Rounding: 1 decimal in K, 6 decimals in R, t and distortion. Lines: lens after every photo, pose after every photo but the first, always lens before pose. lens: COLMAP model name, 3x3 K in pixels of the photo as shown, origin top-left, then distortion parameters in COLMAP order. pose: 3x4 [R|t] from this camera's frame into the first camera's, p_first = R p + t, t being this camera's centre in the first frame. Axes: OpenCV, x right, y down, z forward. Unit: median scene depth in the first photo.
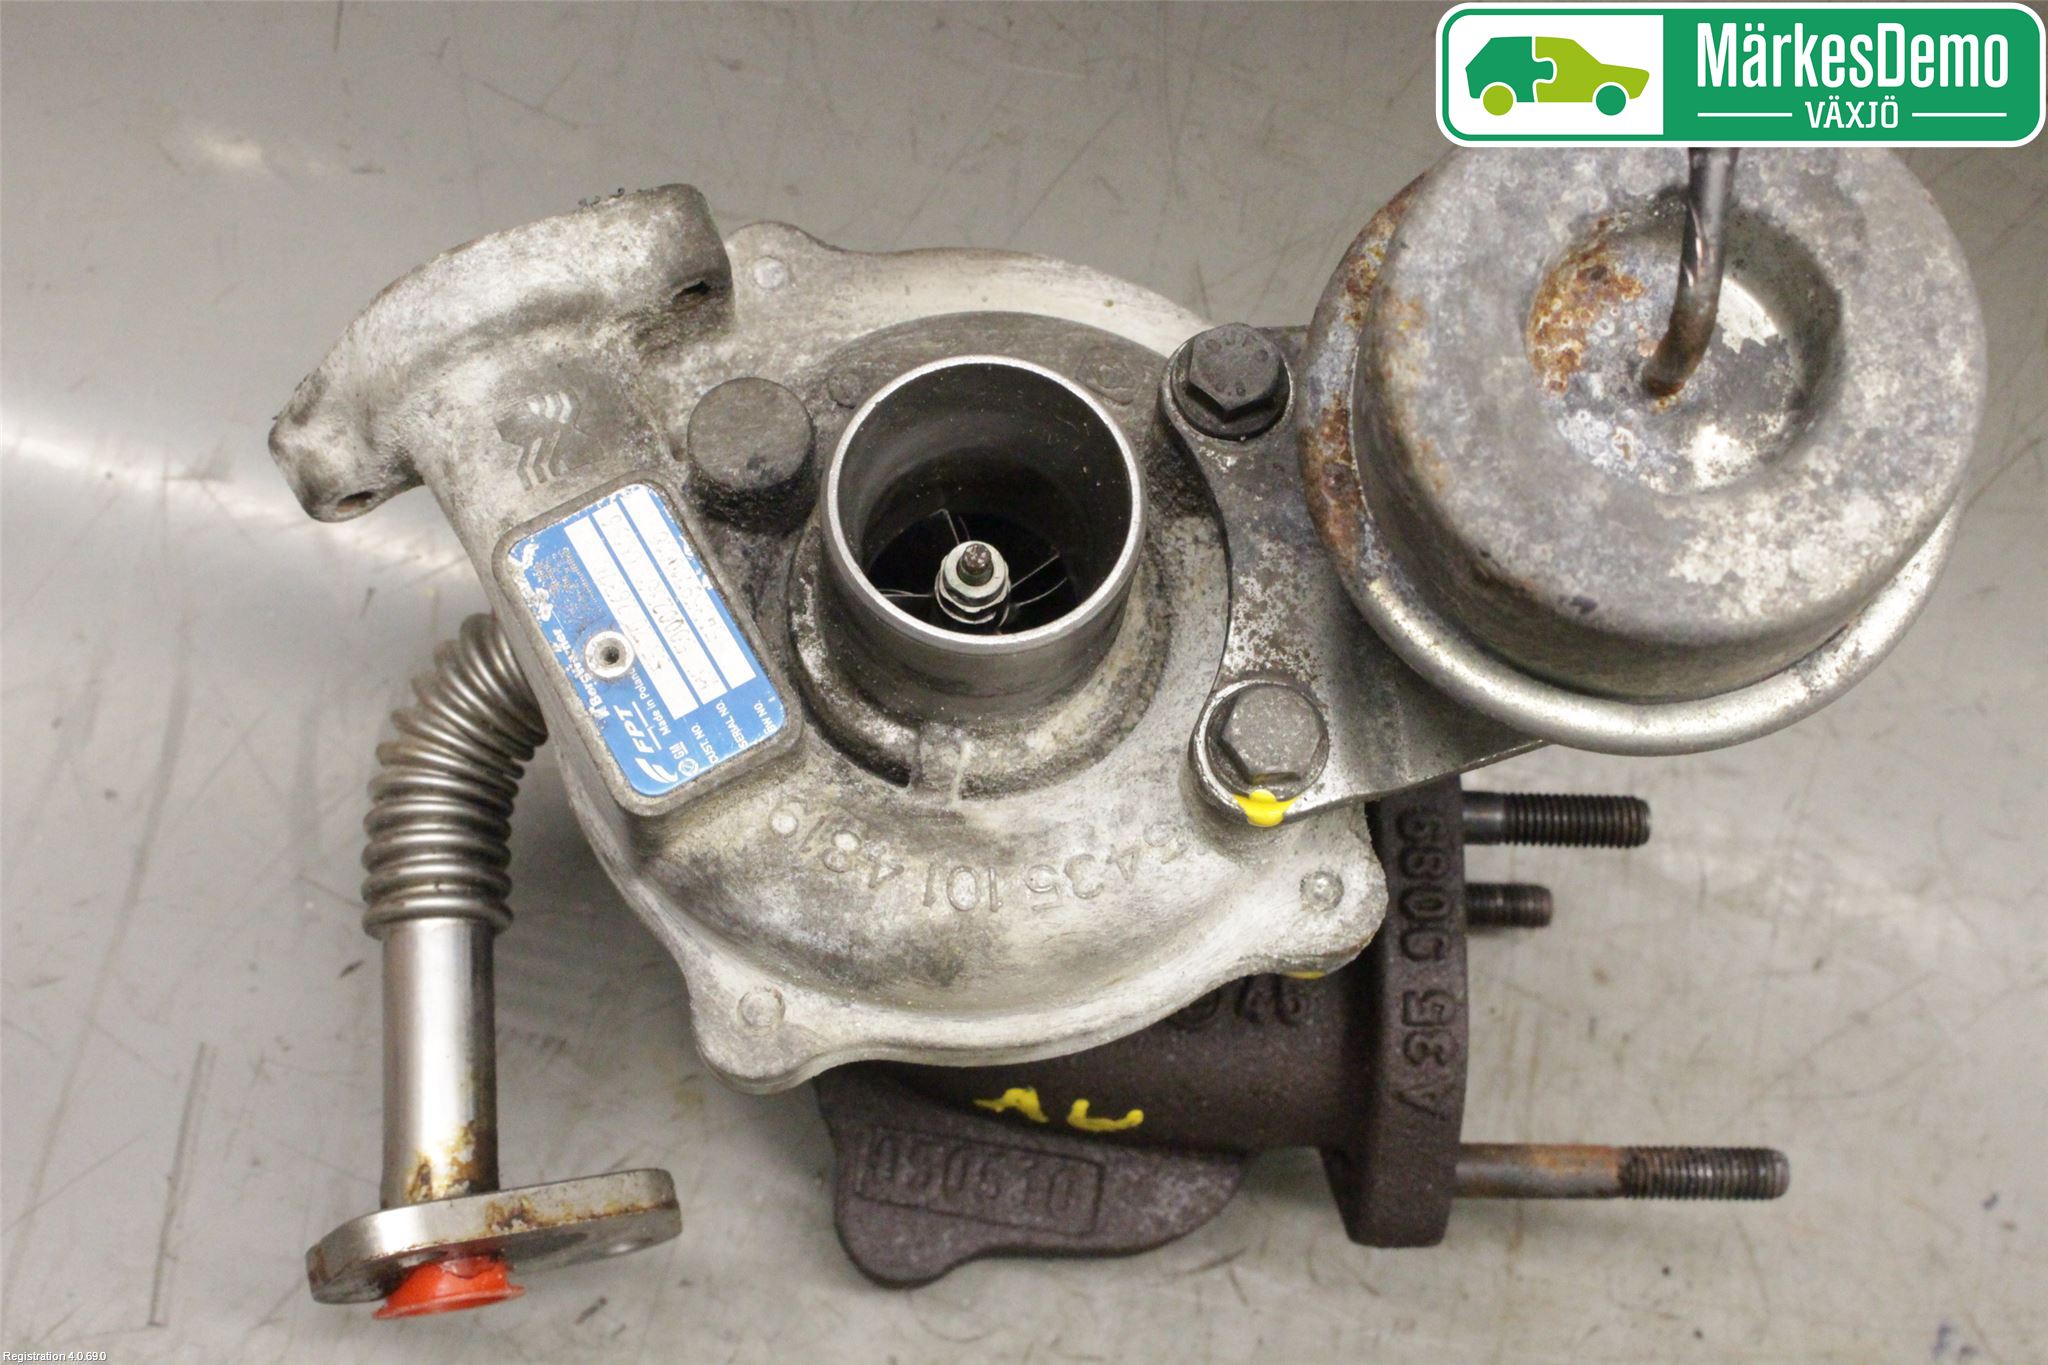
lens RADIAL K [[2710.9, 0, 1023.7], [0, 2710.9, 683.9], [0, 0, 1]] dist [-0.008054, 0.000000]
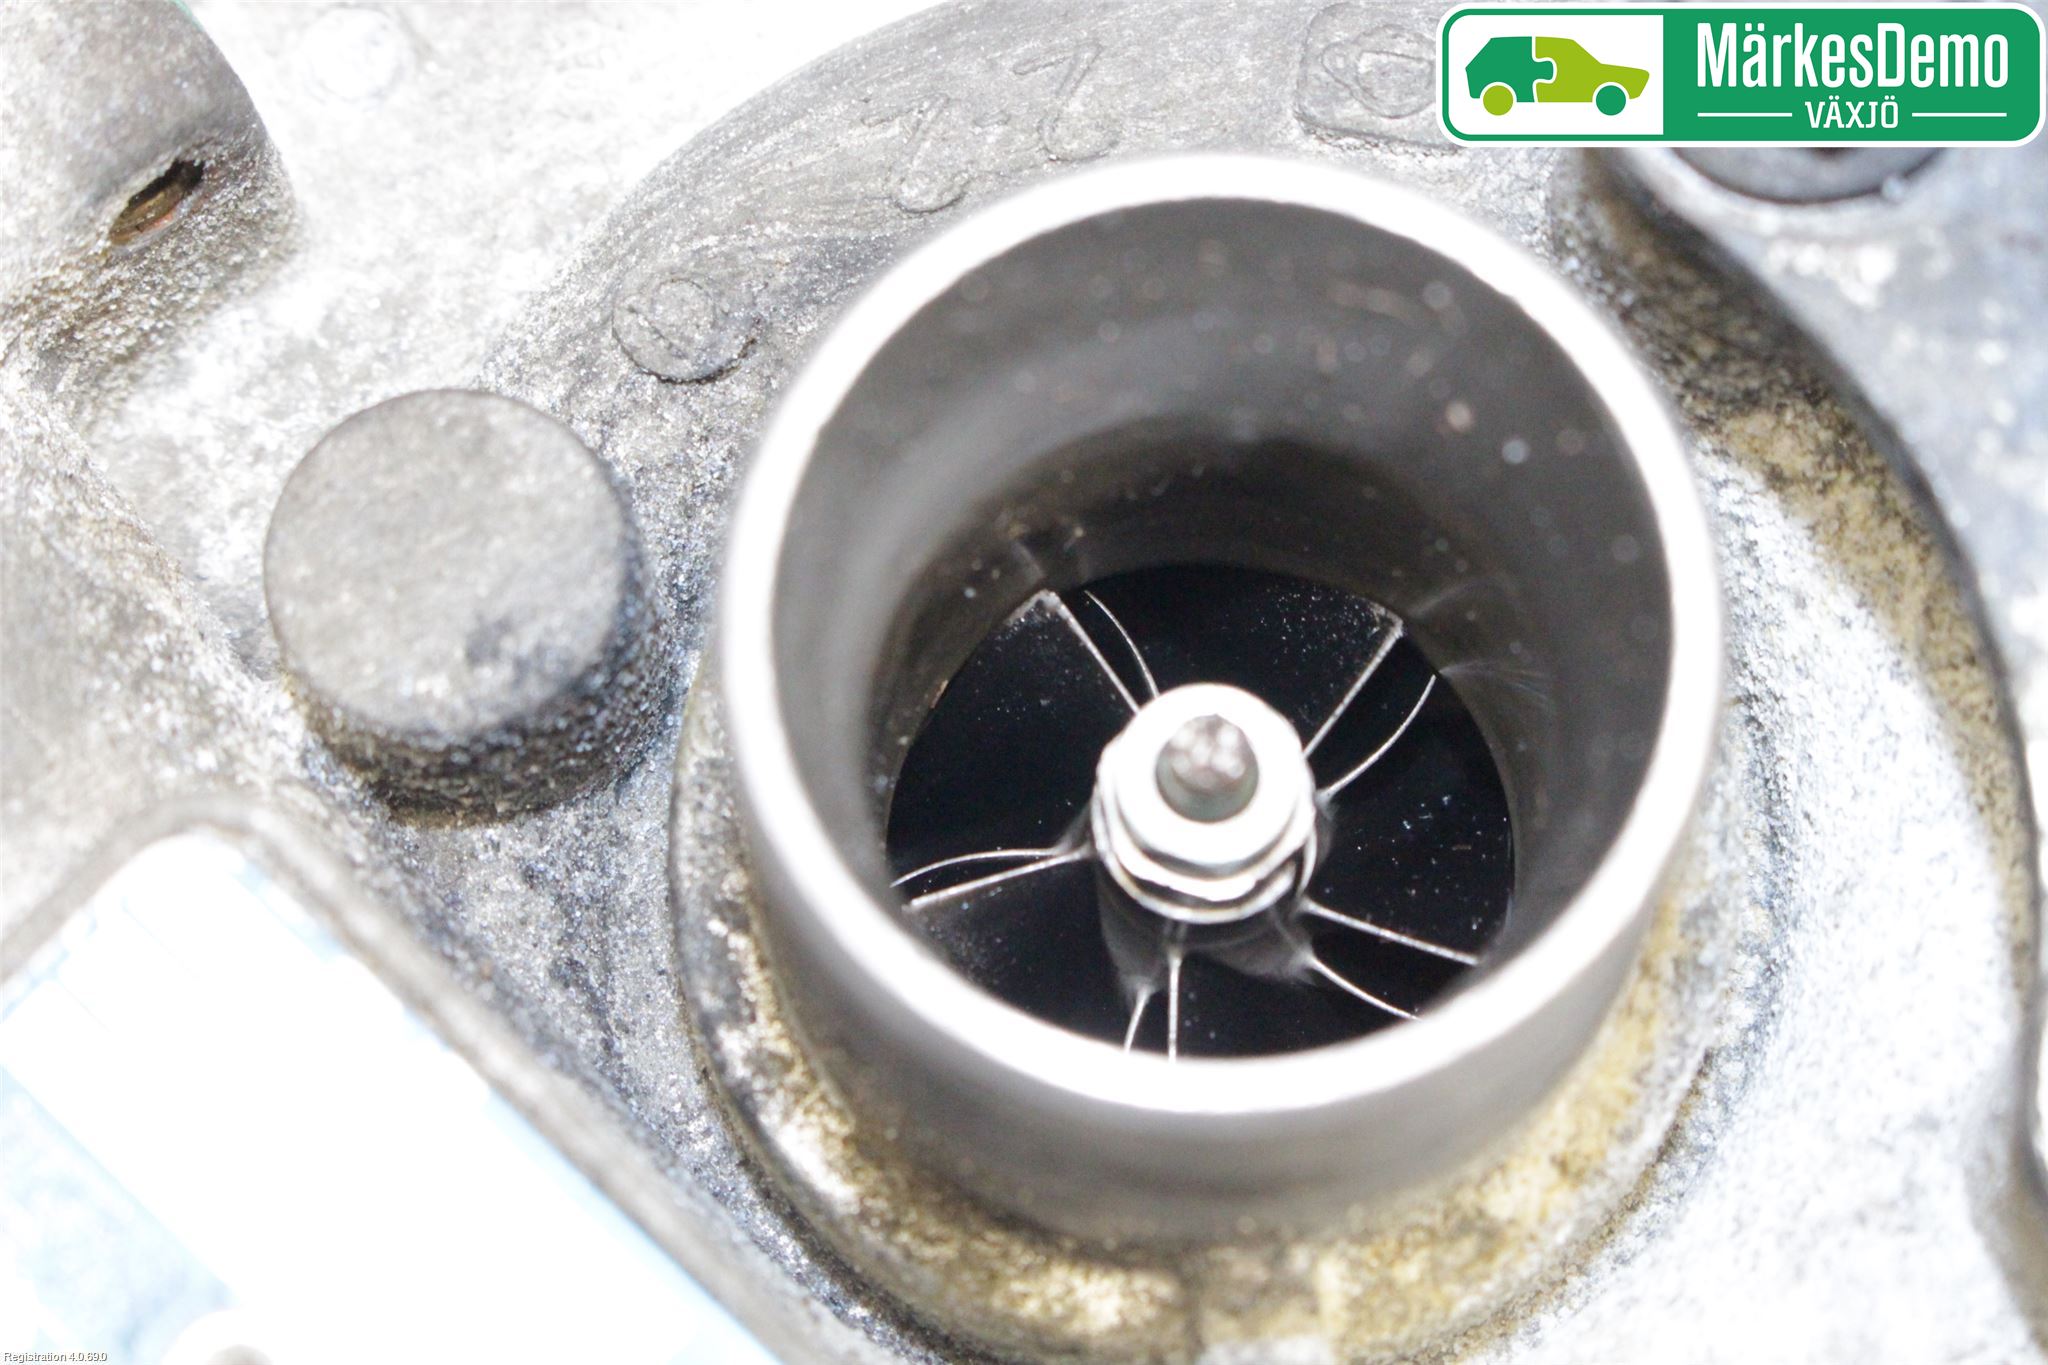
lens RADIAL K [[4659.3, 0, 1023.6], [0, 4659.3, 680.8], [0, 0, 1]] dist [0.039636, 0.000000]
pose [[0.959294, -0.282400, -0.002234, -0.034642], [0.281736, 0.956433, 0.076549, -0.102444], [-0.019481, -0.074062, 0.997063, 0.416977]]
